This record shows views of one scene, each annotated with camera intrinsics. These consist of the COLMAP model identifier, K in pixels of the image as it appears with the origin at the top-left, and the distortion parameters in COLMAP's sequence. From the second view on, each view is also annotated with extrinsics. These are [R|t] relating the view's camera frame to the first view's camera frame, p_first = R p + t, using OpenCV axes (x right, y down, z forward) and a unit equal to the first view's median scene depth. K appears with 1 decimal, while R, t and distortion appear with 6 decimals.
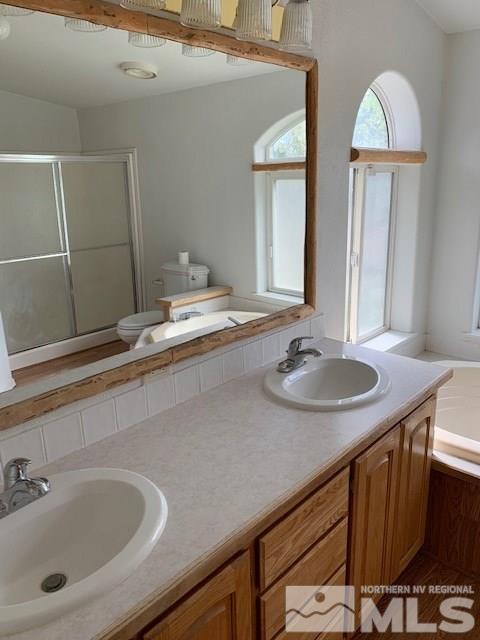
lens RADIAL K [[516.8, 0, 241.3], [0, 516.8, 309.8], [0, 0, 1]] dist [-0.004718, 0.047187]
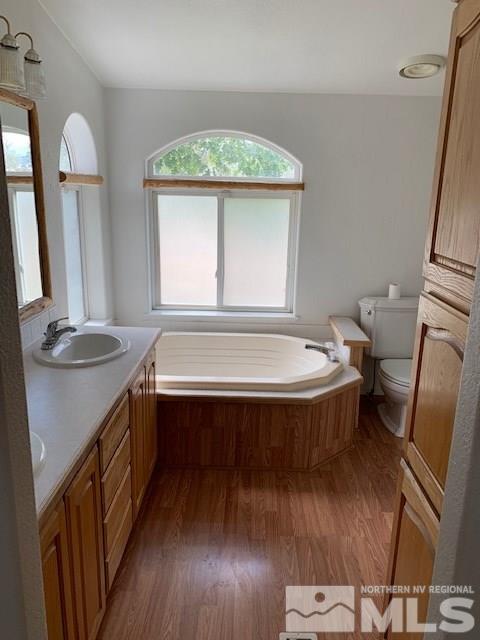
lens RADIAL K [[502.2, 0, 255.4], [0, 502.2, 319.0], [0, 0, 1]] dist [0.000603, -0.009210]
pose [[0.743679, -0.131353, 0.655505, -0.318818], [0.134031, 0.989895, 0.046300, 0.057186], [-0.654963, 0.053426, 0.753770, -0.244038]]
